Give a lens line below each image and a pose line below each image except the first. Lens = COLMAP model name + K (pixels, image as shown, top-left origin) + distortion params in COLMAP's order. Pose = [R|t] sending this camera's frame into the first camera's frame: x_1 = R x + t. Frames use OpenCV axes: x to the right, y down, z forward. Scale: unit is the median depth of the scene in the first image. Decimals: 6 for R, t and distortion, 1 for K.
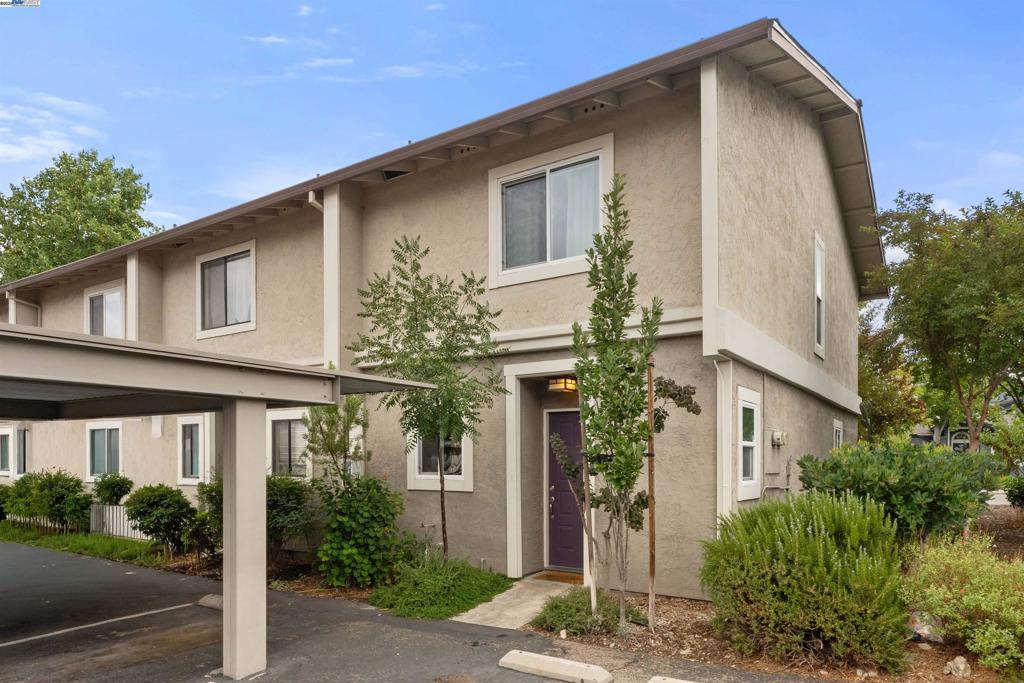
lens RADIAL K [[647.2, 0, 557.9], [0, 647.2, 470.7], [0, 0, 1]] dist [-0.002817, 0.000032]
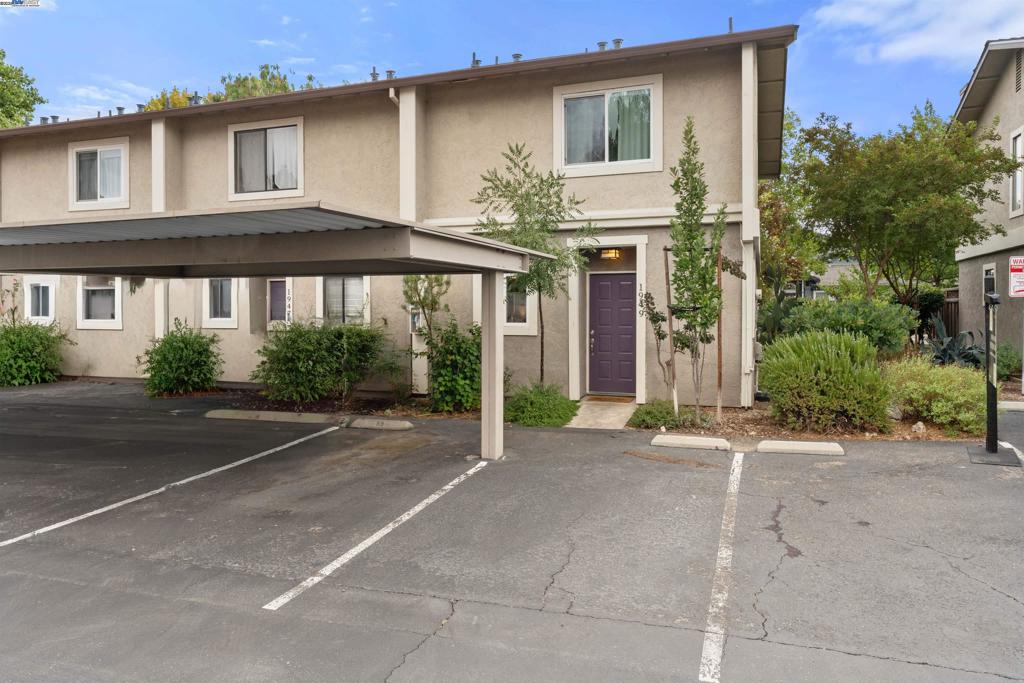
lens RADIAL K [[685.2, 0, 507.6], [0, 685.2, 335.7], [0, 0, 1]] dist [-0.001773, 0.000783]
pose [[0.978570, -0.012610, 0.205527, -0.494422], [0.007836, 0.999681, 0.024026, -0.000481], [-0.205765, -0.021900, 0.978356, -0.340308]]
